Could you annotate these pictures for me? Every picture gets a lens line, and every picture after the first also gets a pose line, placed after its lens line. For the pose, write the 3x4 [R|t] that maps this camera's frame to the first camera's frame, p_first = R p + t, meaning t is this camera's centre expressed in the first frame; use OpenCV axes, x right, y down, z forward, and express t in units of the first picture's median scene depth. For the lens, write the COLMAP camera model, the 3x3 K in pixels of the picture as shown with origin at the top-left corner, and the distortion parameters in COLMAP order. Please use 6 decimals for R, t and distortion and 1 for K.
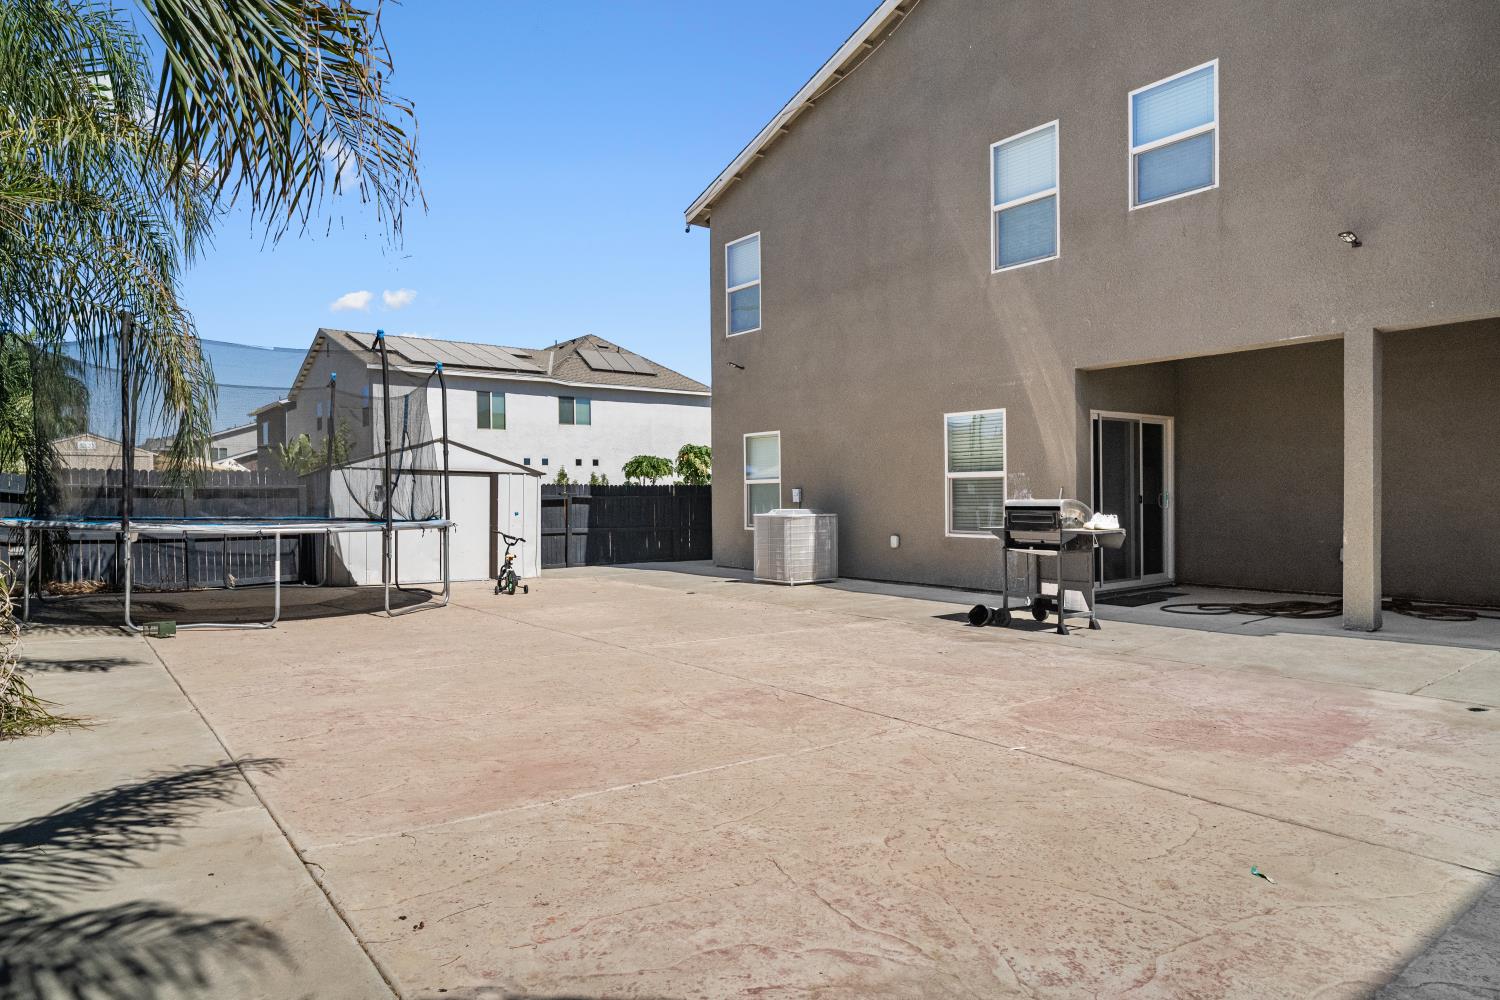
lens RADIAL K [[893.1, 0, 750.1], [0, 893.1, 496.4], [0, 0, 1]] dist [-0.001209, -0.001079]
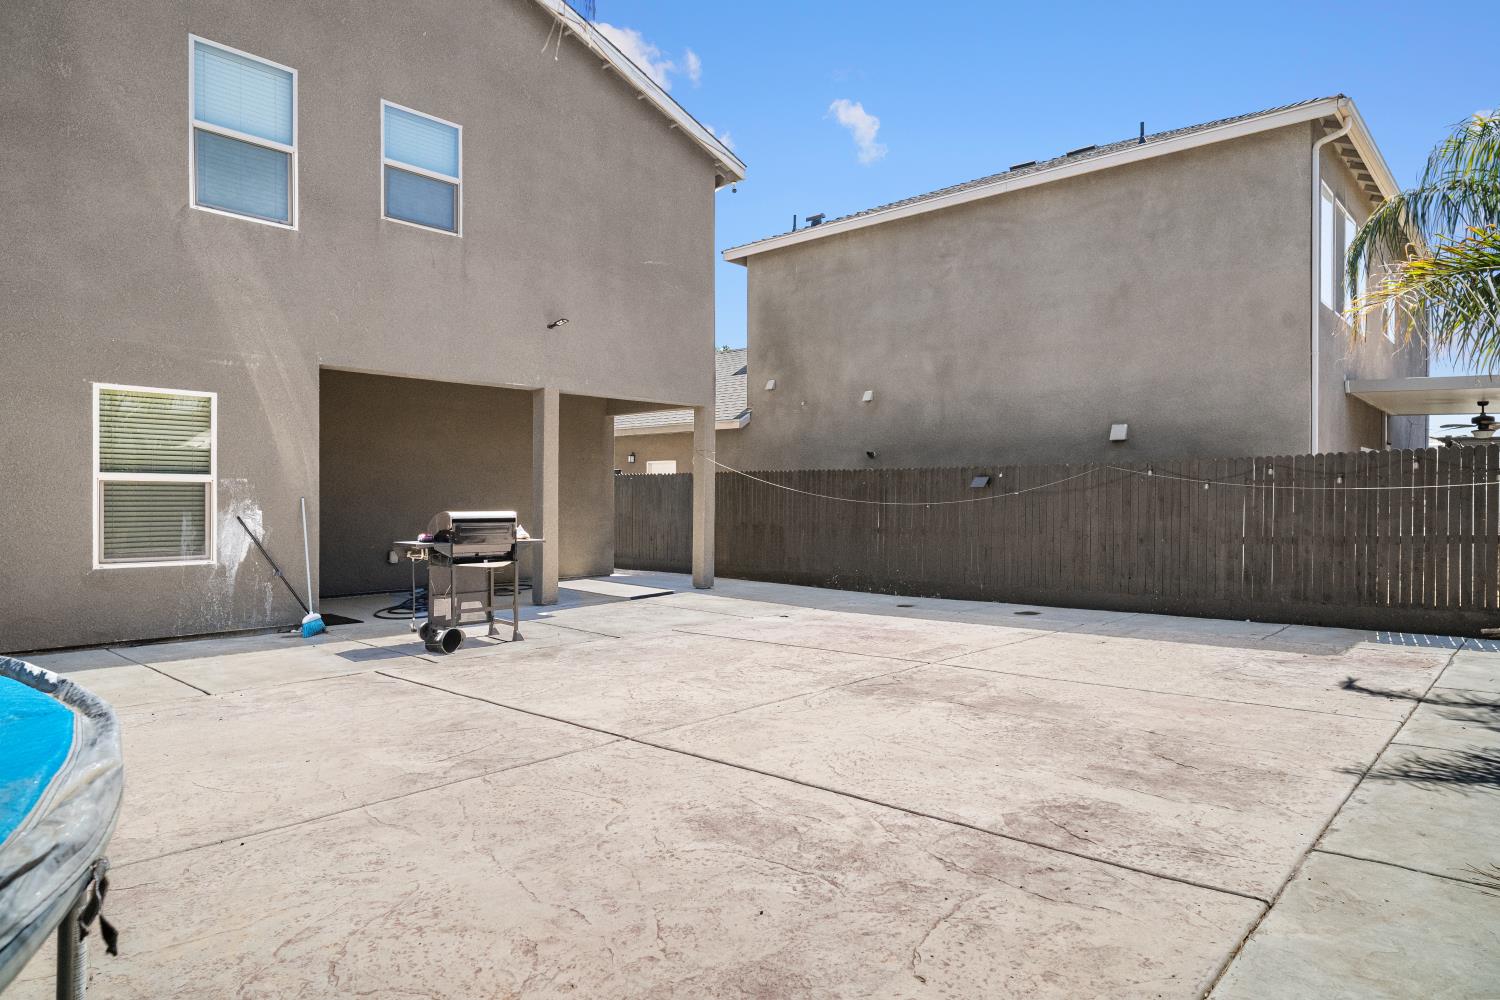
lens RADIAL K [[893.1, 0, 751.1], [0, 893.1, 502.9], [0, 0, 1]] dist [-0.001209, -0.001079]
pose [[-0.178307, -0.000855, 0.983975, -0.577360], [-0.003270, 0.999995, 0.000277, -0.006534], [-0.983970, -0.003169, -0.178308, 0.719777]]
